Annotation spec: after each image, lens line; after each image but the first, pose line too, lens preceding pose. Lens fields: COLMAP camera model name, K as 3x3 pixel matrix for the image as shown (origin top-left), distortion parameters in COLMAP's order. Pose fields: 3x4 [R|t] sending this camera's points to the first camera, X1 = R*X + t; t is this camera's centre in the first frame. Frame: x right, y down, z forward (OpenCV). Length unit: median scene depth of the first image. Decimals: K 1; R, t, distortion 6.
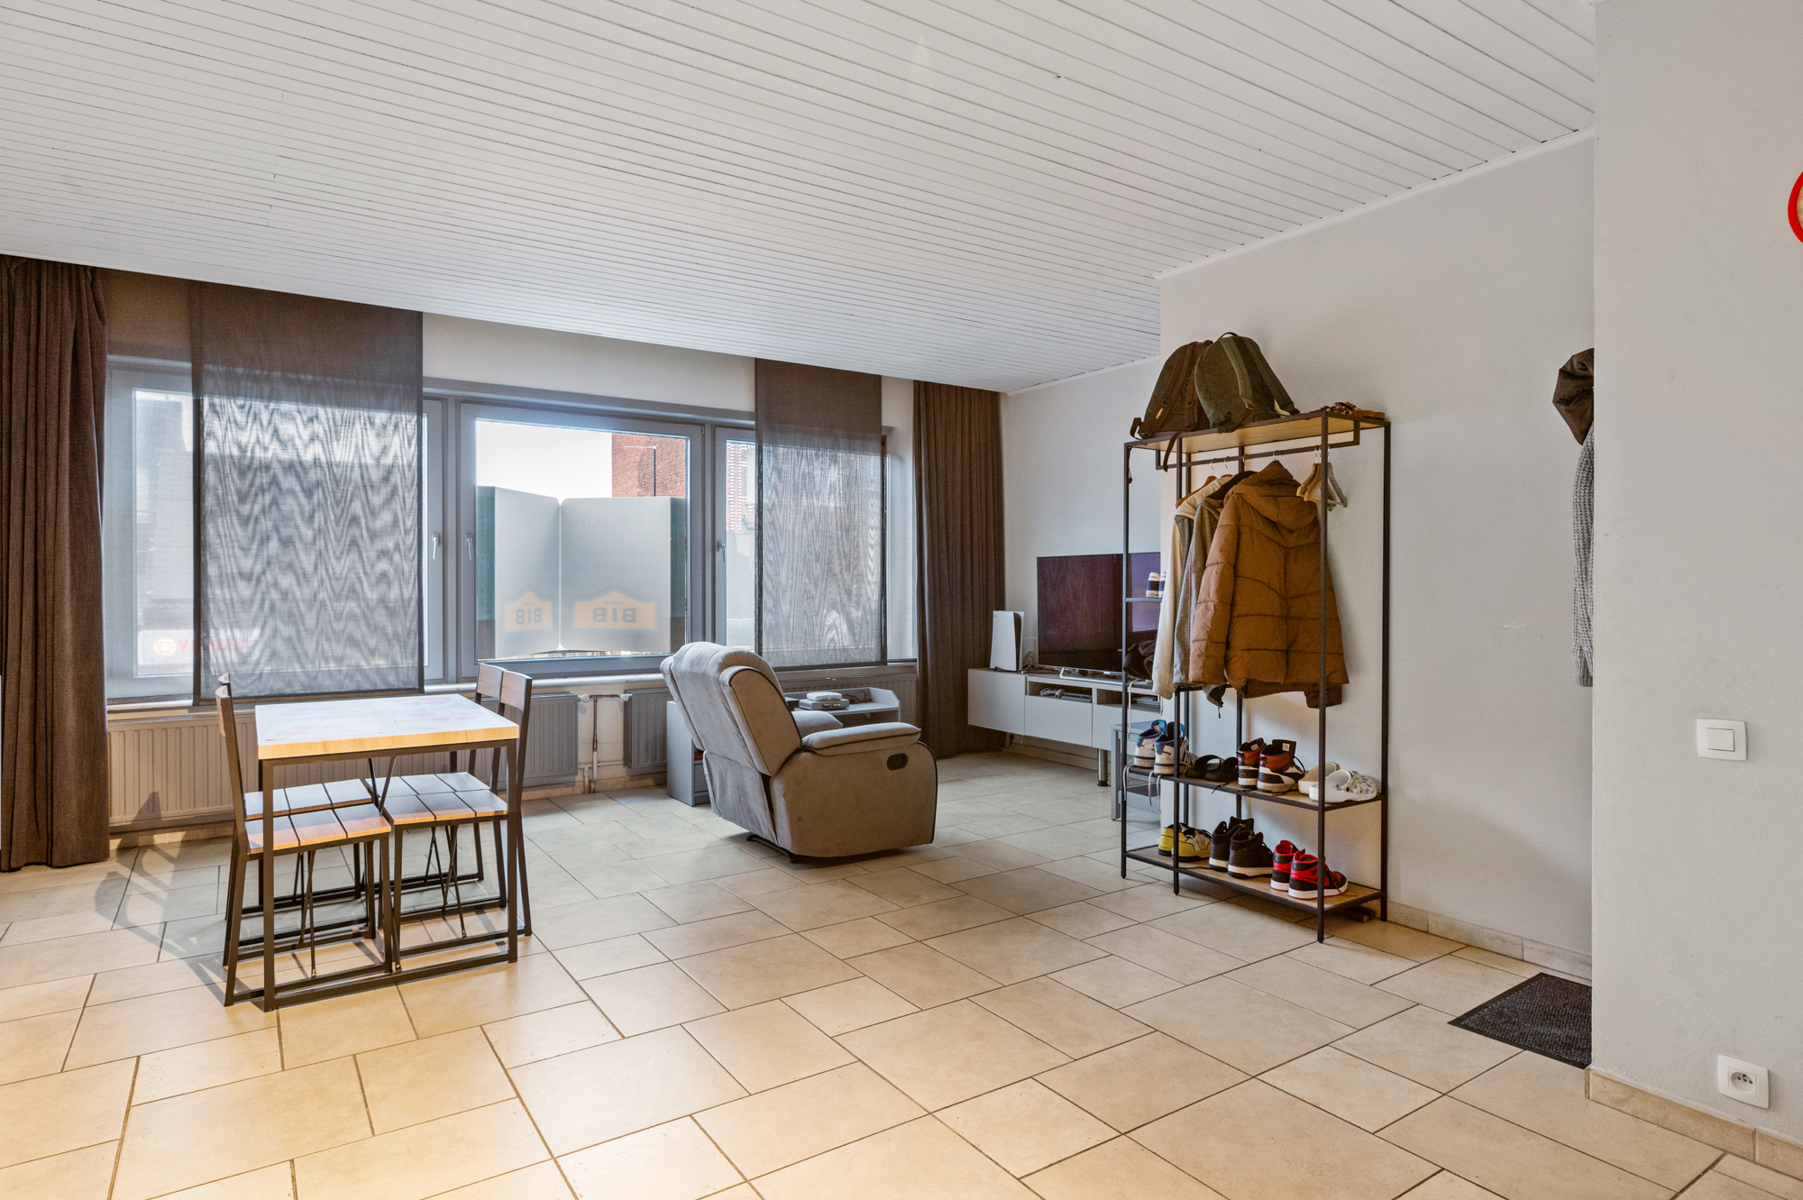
lens RADIAL K [[945.5, 0, 883.1], [0, 945.5, 588.5], [0, 0, 1]] dist [-0.003896, 0.011313]
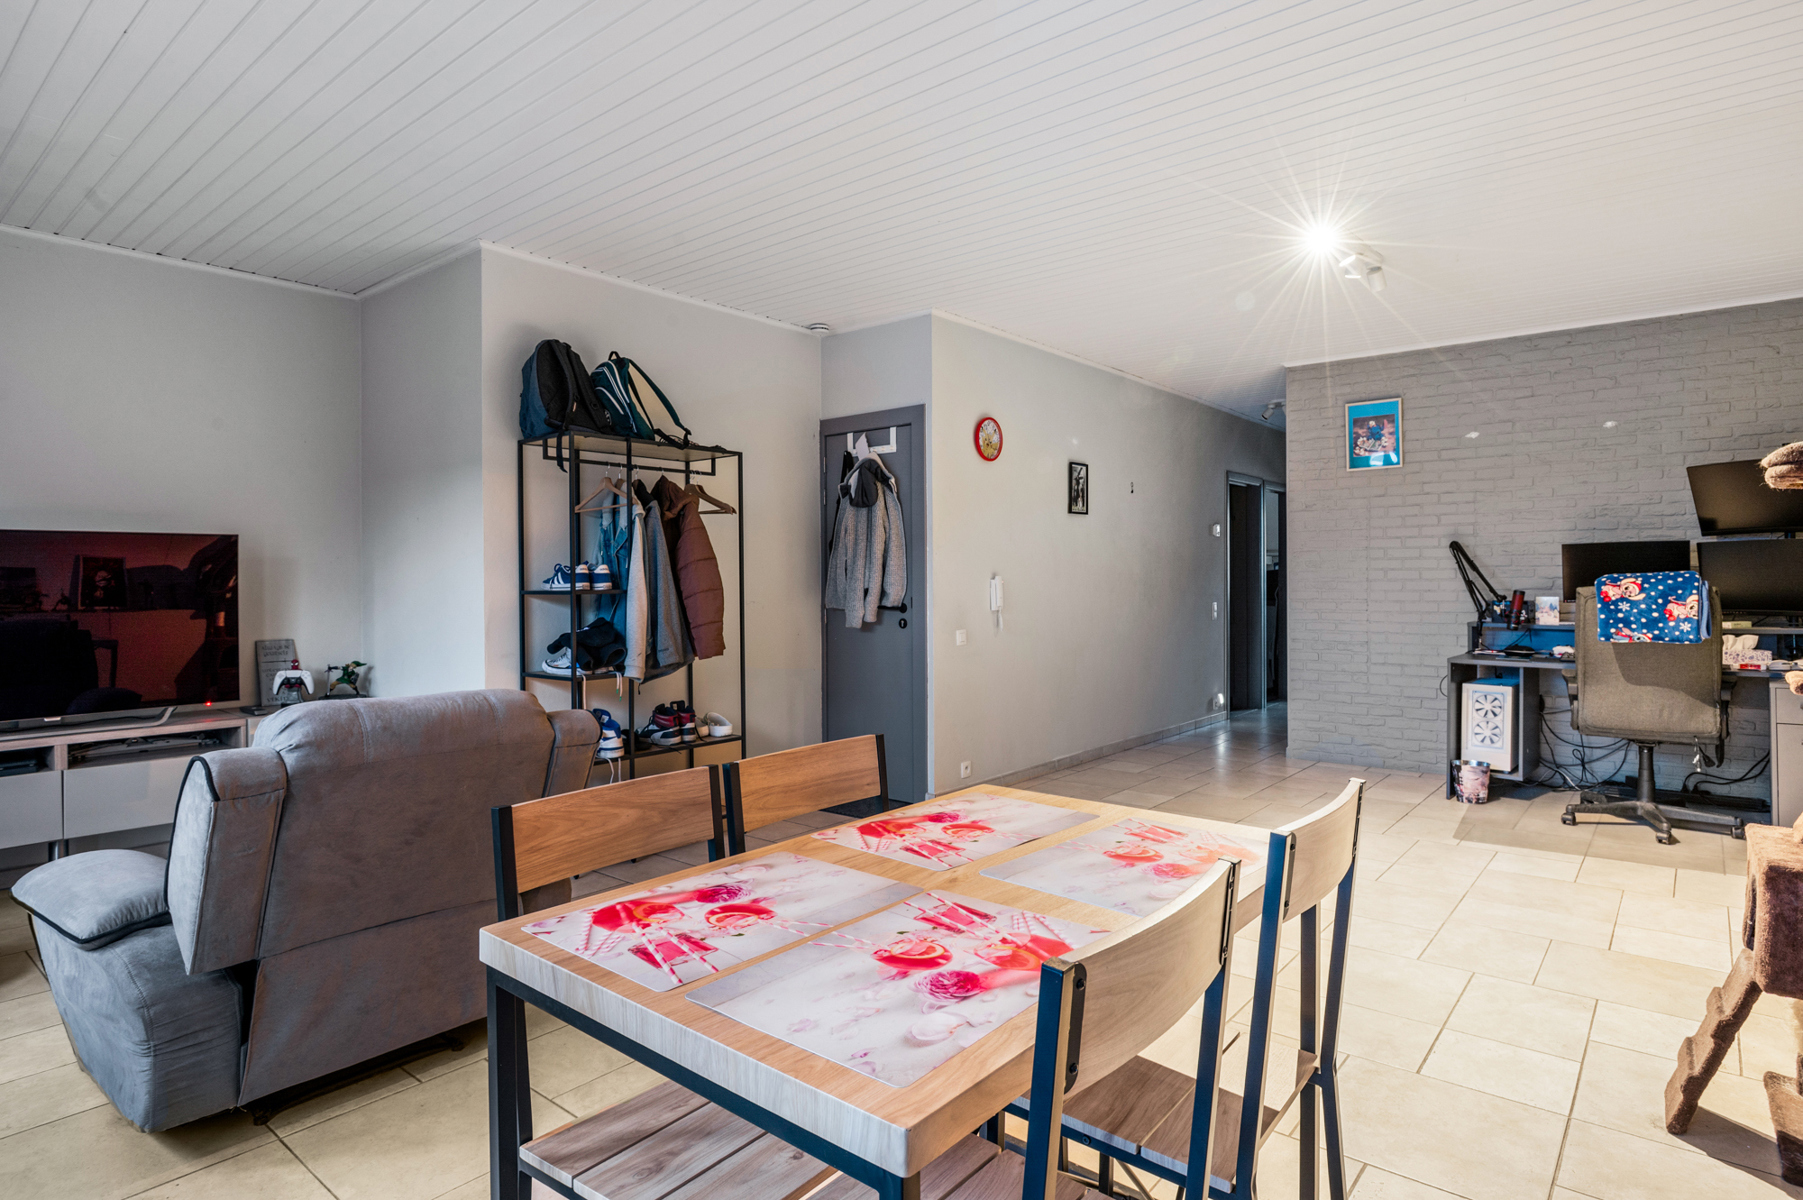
lens RADIAL K [[945.5, 0, 883.1], [0, 945.5, 588.5], [0, 0, 1]] dist [-0.003896, 0.011313]
pose [[-0.252930, -0.005968, 0.967466, -0.815895], [0.011092, 0.999897, 0.009068, 0.002447], [-0.967421, 0.013024, -0.252838, 1.008591]]
